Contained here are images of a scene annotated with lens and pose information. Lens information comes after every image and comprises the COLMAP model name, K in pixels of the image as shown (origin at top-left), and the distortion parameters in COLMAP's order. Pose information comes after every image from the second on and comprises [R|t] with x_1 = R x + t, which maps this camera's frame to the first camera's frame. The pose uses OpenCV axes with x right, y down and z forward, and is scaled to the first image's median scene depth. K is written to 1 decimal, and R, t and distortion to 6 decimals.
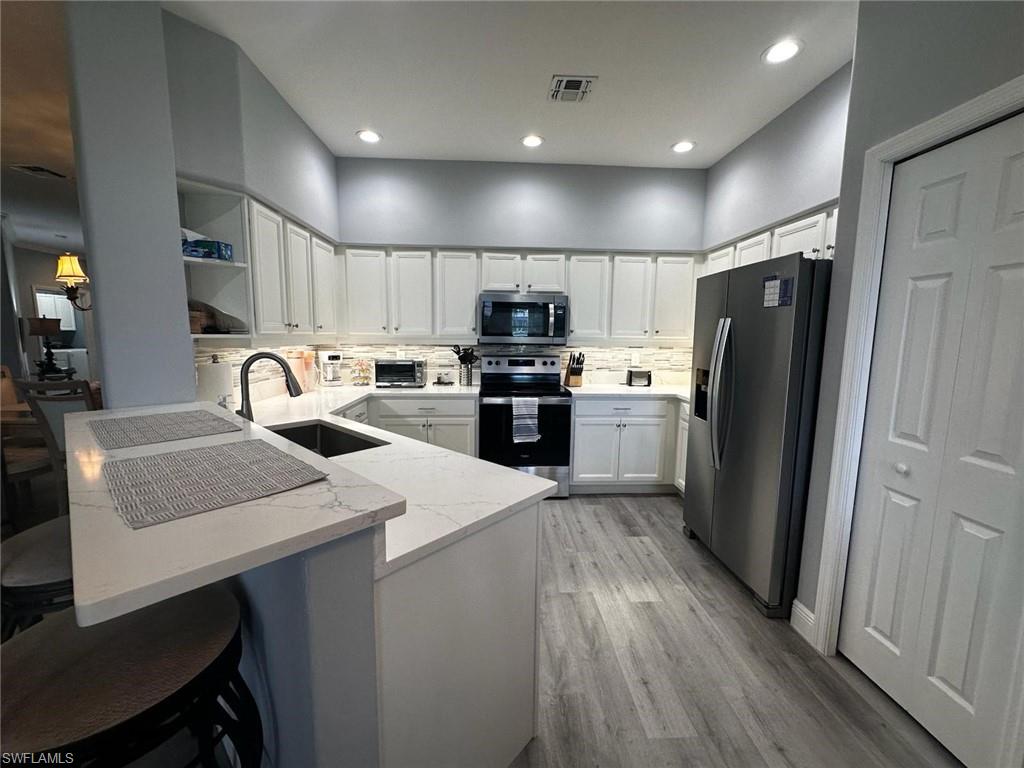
lens RADIAL K [[409.1, 0, 511.5], [0, 409.1, 382.0], [0, 0, 1]] dist [-0.002806, 0.000567]
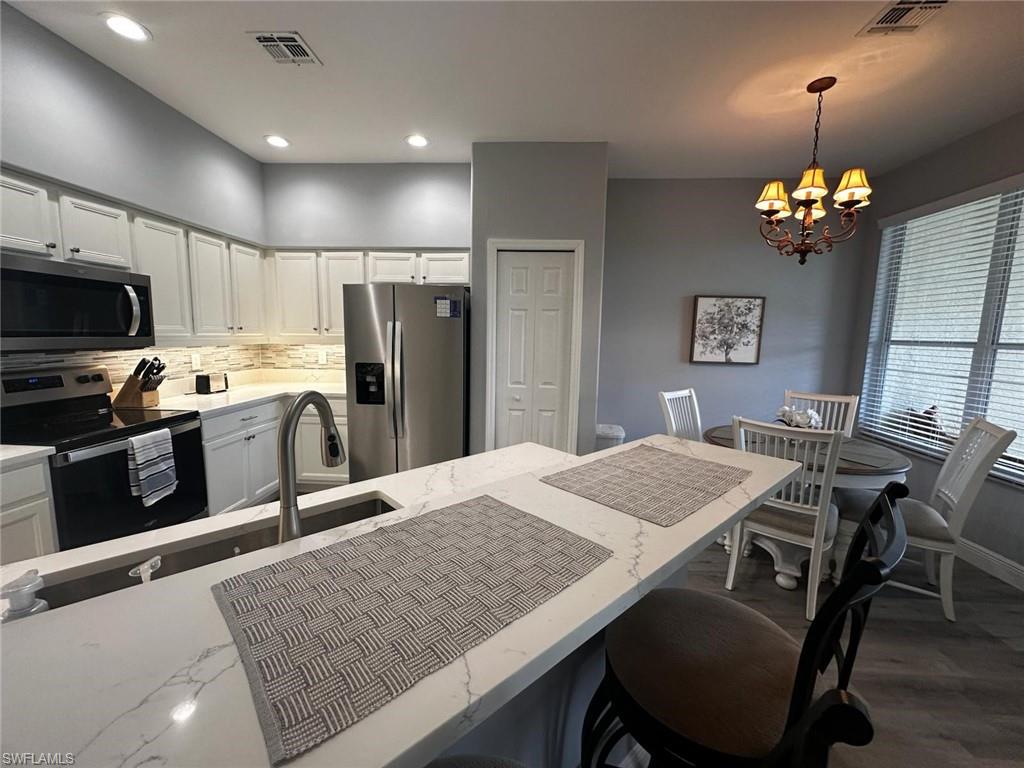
lens RADIAL K [[409.1, 0, 512.4], [0, 409.1, 383.5], [0, 0, 1]] dist [-0.002806, 0.000567]
pose [[0.100953, -0.131884, 0.986111, -0.531784], [0.099808, 0.987517, 0.121854, -0.058968], [-0.989872, 0.086120, 0.112856, 0.355741]]
